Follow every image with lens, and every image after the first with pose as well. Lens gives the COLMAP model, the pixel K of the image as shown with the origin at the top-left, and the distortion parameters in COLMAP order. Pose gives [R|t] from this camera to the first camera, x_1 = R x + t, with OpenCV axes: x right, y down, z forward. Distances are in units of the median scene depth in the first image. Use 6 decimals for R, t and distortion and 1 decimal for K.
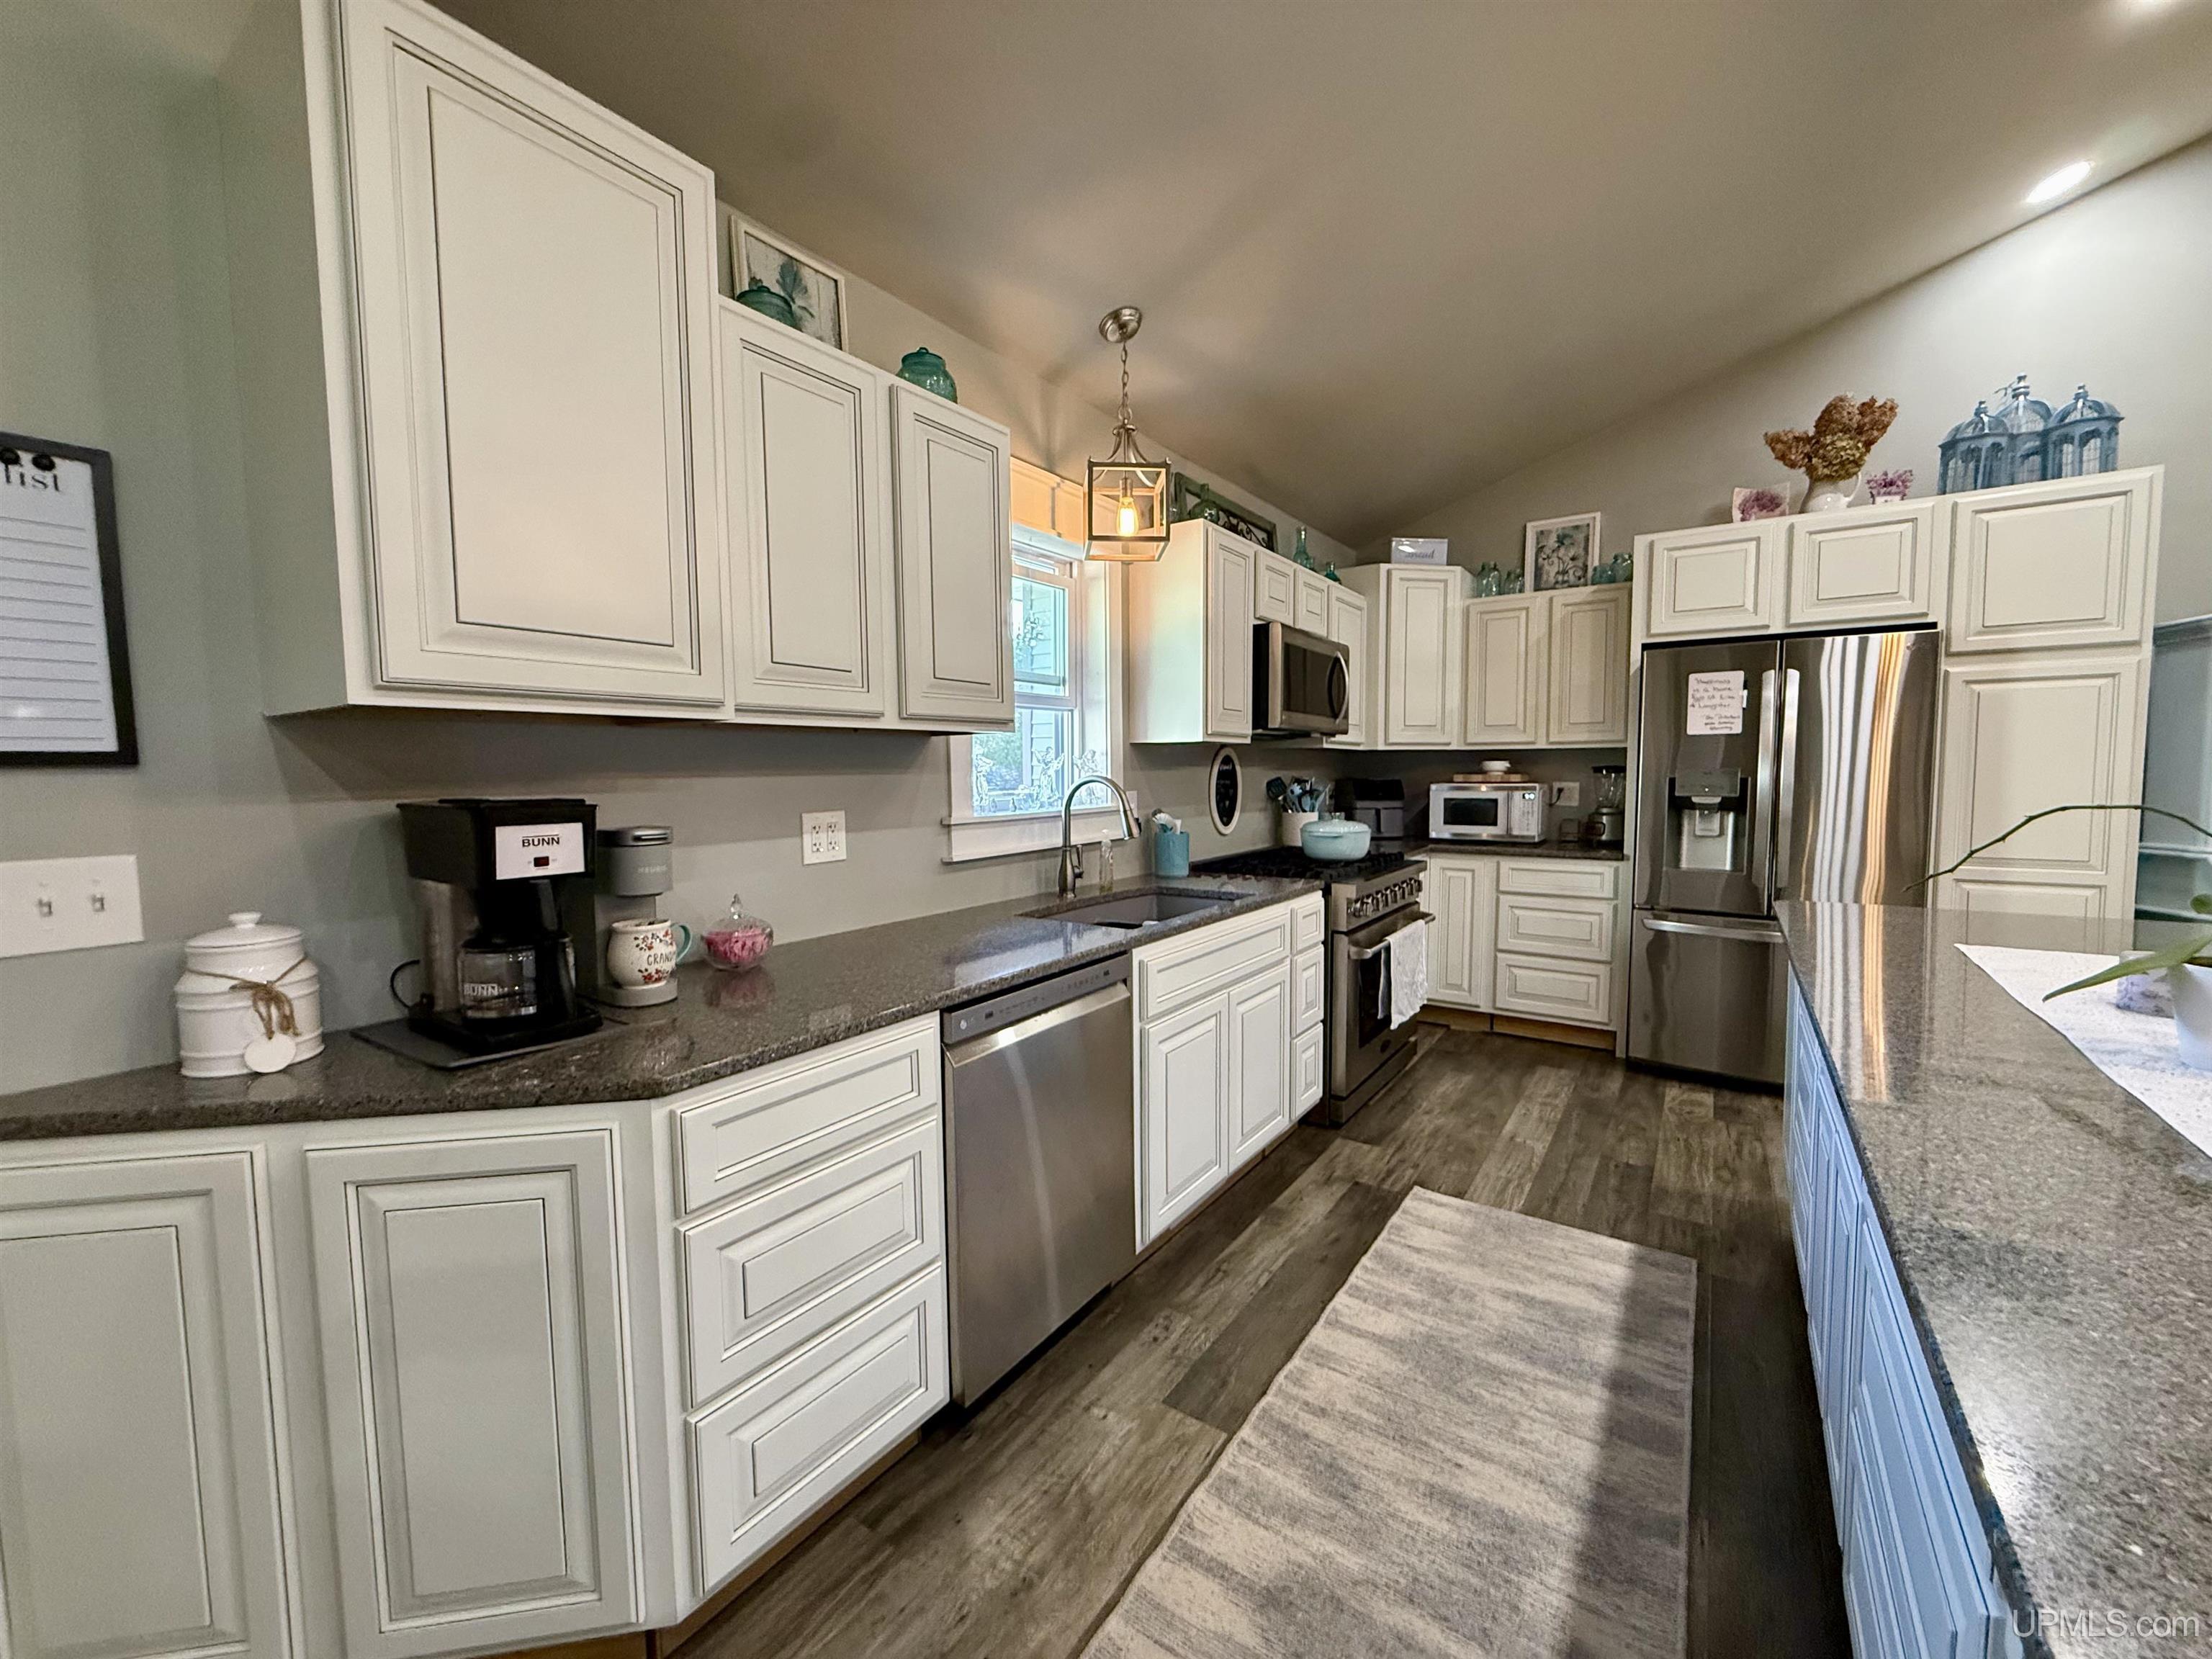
lens RADIAL K [[881.3, 0, 1102.0], [0, 881.3, 828.3], [0, 0, 1]] dist [-0.001493, -0.000107]
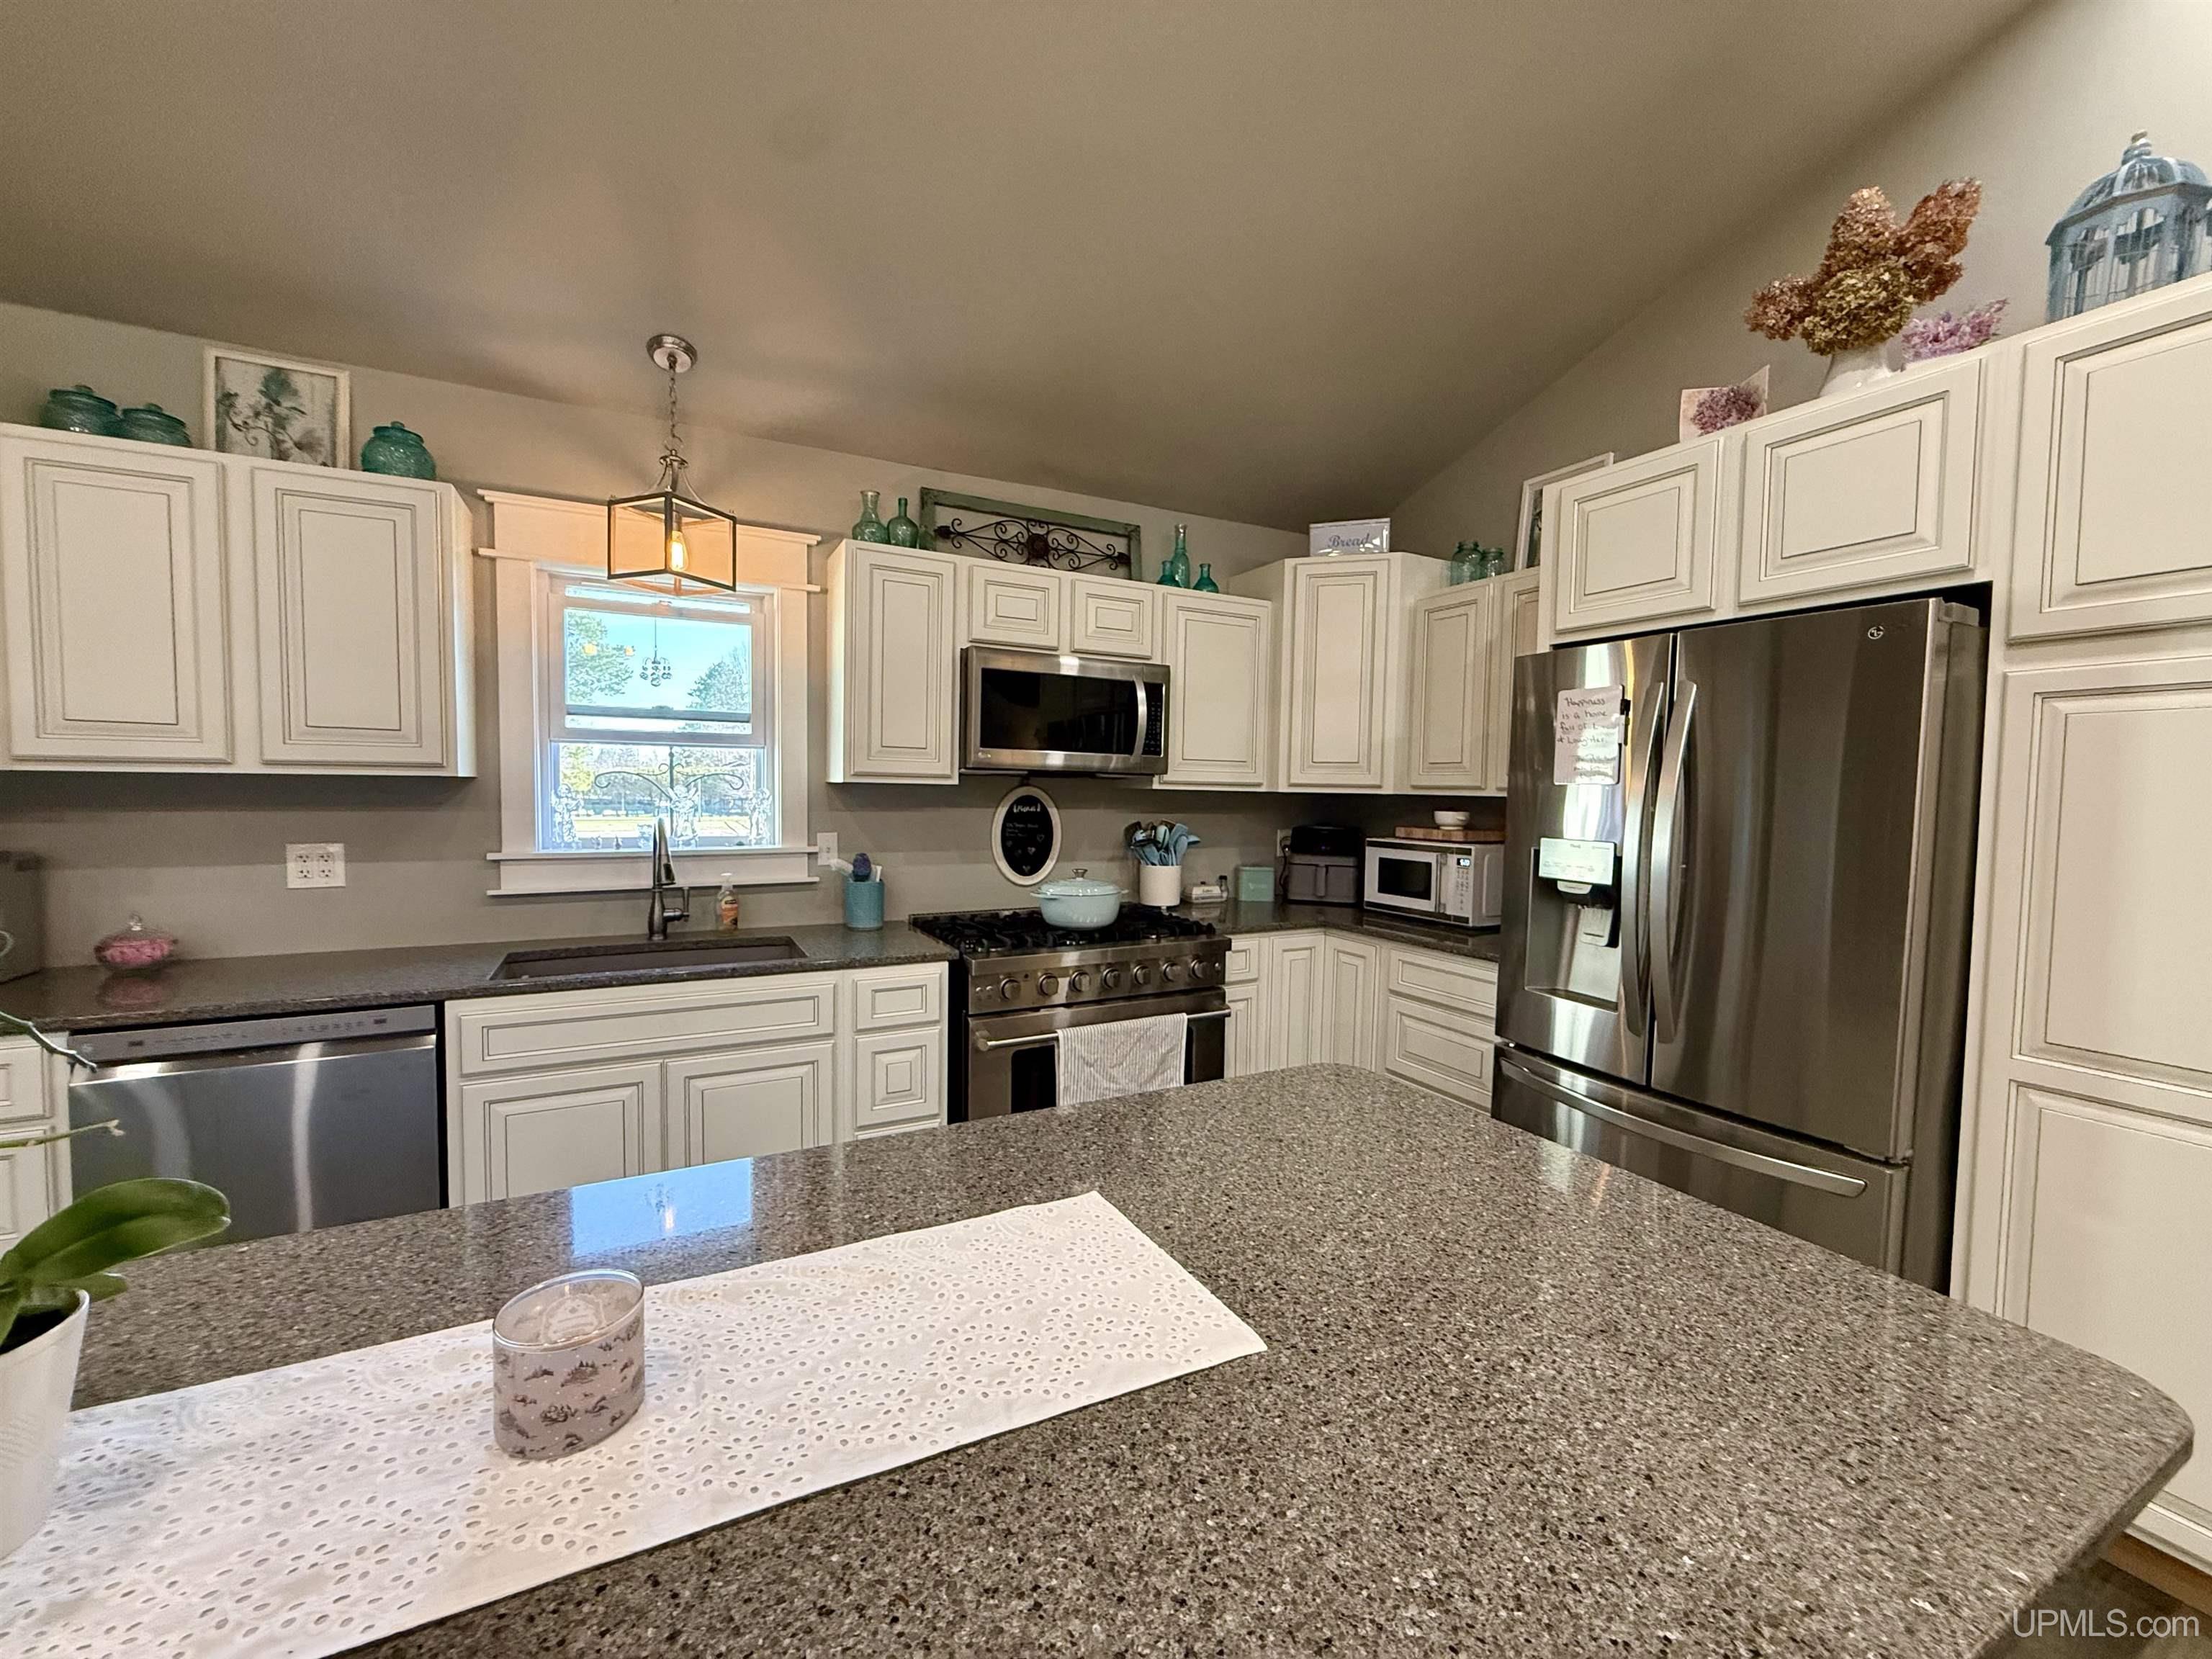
lens RADIAL K [[881.3, 0, 1100.8], [0, 881.3, 827.8], [0, 0, 1]] dist [-0.001493, -0.000107]
pose [[0.887792, 0.043905, -0.458147, 0.683828], [-0.054204, 0.998486, -0.009349, -0.051612], [0.457043, 0.033133, 0.888827, 0.281617]]
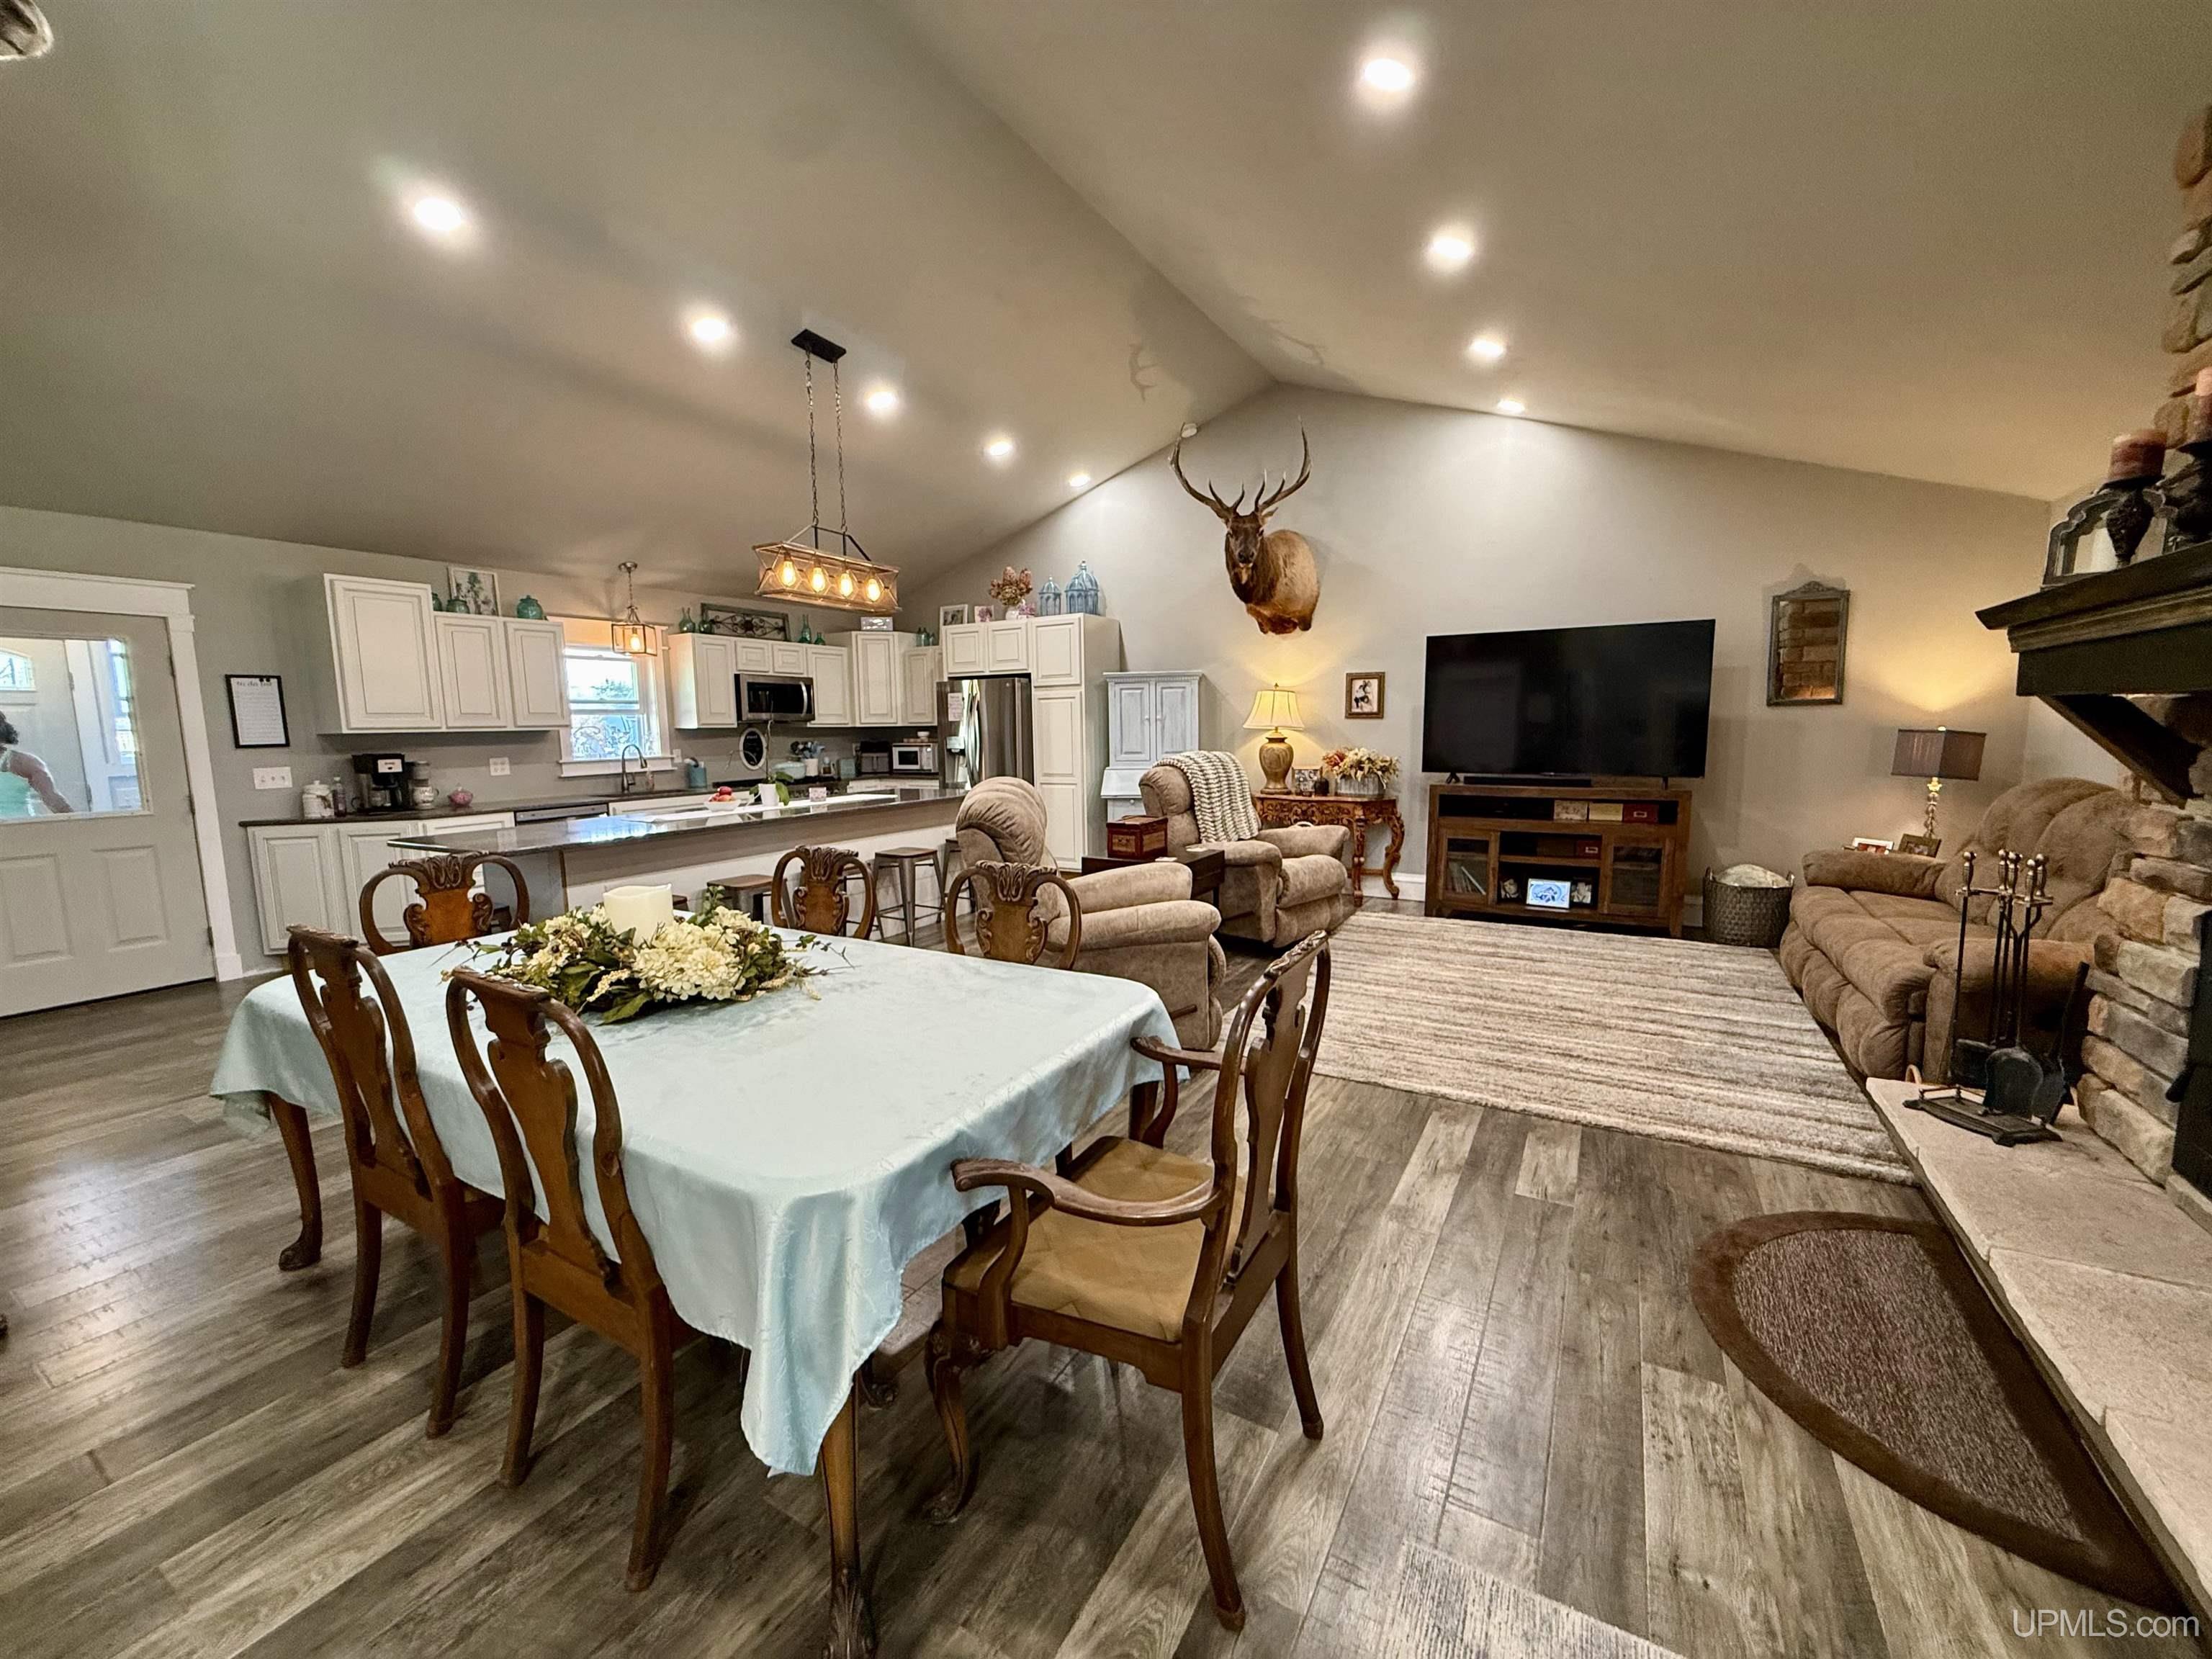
lens RADIAL K [[881.3, 0, 1101.4], [0, 881.3, 827.4], [0, 0, 1]] dist [-0.001493, -0.000107]
pose [[0.996829, -0.018234, 0.077454, 0.892582], [0.014518, 0.998729, 0.048275, 0.061099], [-0.078236, -0.046998, 0.995826, -1.278657]]
